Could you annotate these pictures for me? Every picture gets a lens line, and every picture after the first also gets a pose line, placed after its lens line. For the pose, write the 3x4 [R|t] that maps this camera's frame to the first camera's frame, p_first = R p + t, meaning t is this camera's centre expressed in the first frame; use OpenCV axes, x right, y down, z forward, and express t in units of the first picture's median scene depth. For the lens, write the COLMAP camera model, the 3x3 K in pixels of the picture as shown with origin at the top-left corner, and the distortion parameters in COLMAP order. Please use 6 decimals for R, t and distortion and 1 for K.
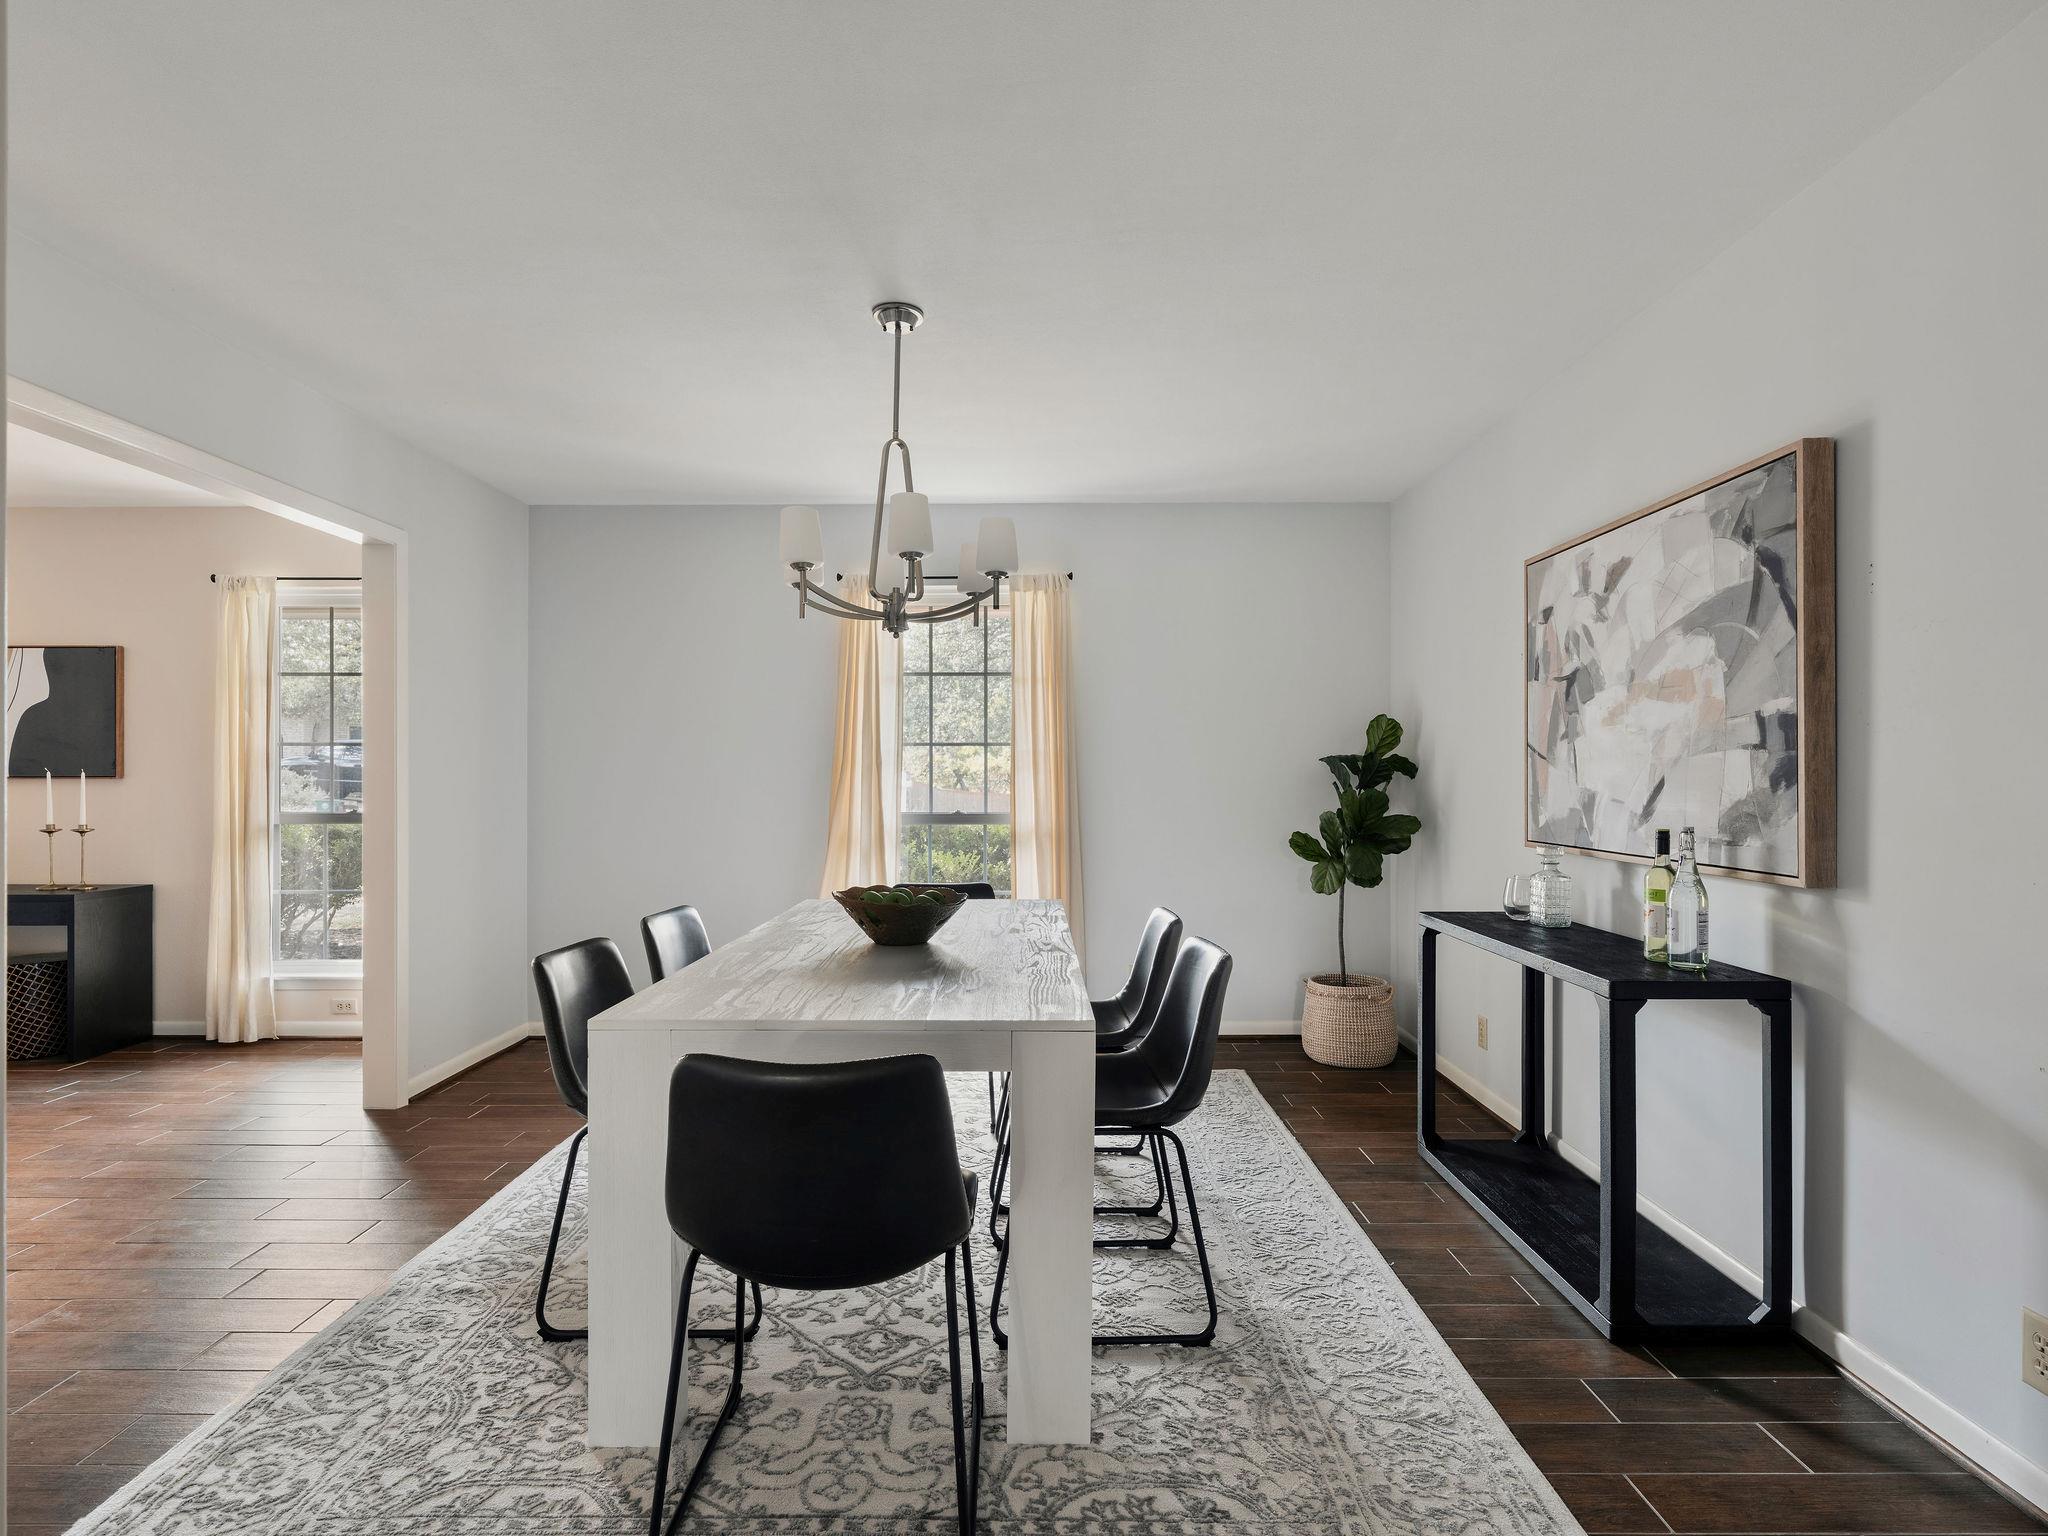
lens RADIAL K [[1050.1, 0, 1035.1], [0, 1050.1, 773.0], [0, 0, 1]] dist [0.001265, 0.000133]
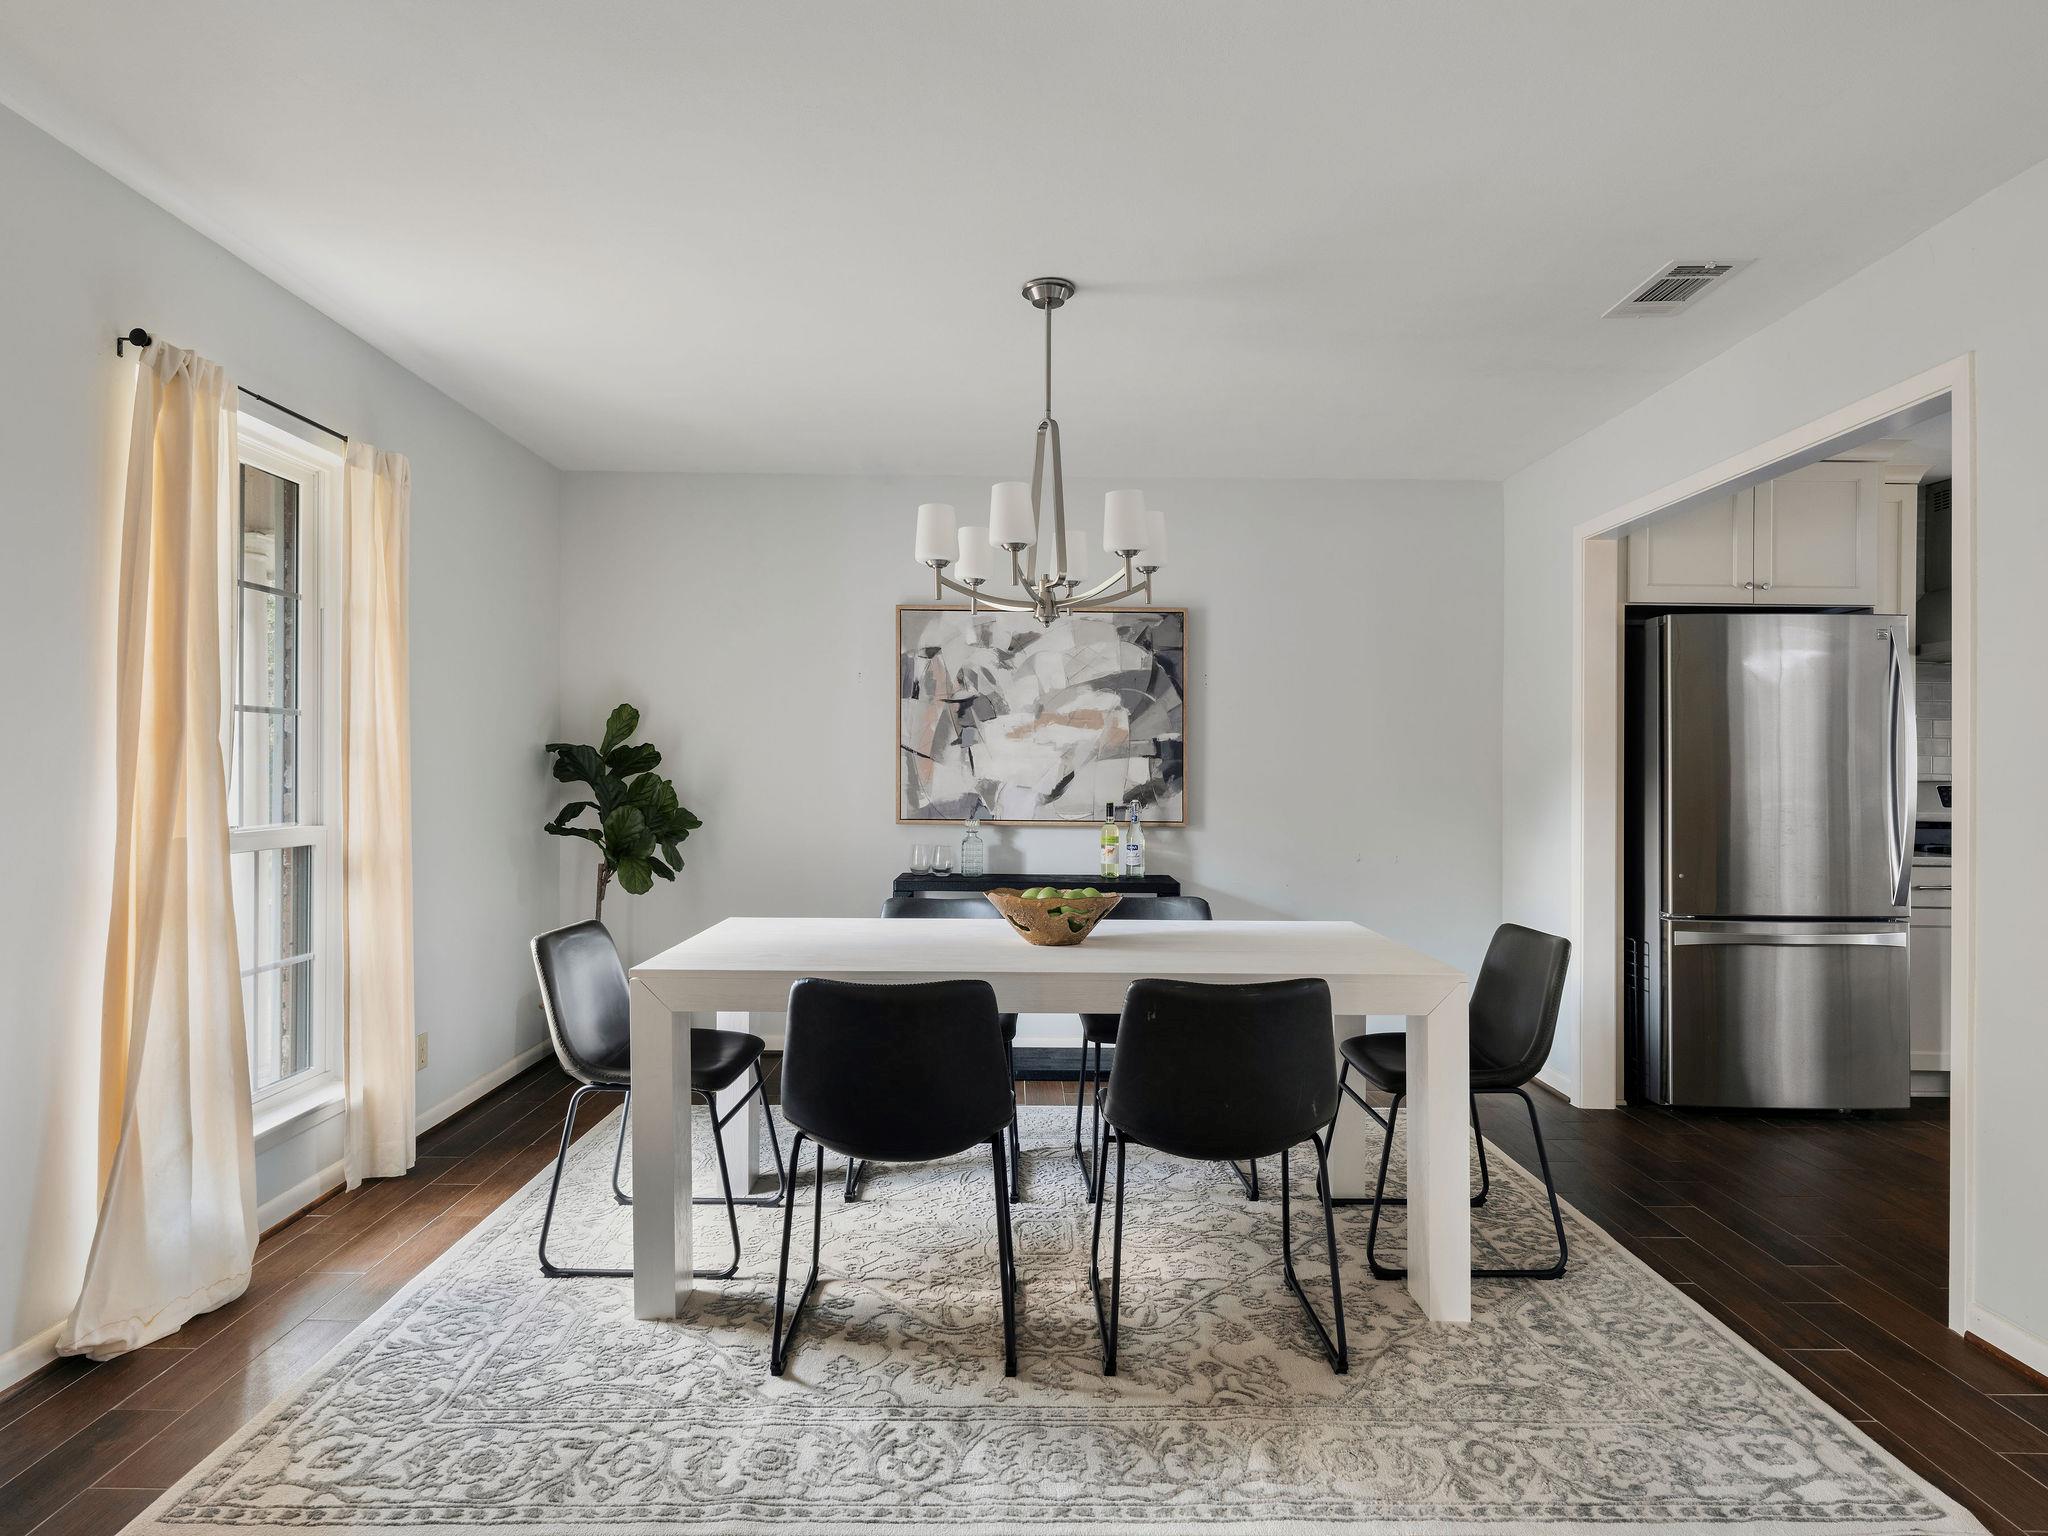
lens RADIAL K [[1167.1, 0, 1024.5], [0, 1167.1, 758.6], [0, 0, 1]] dist [-0.000985, -0.001280]
pose [[-0.000627, 0.008268, 0.999966, -1.212801], [-0.010321, 0.999913, -0.008274, -0.001281], [-0.999947, -0.010325, -0.000541, 1.033126]]
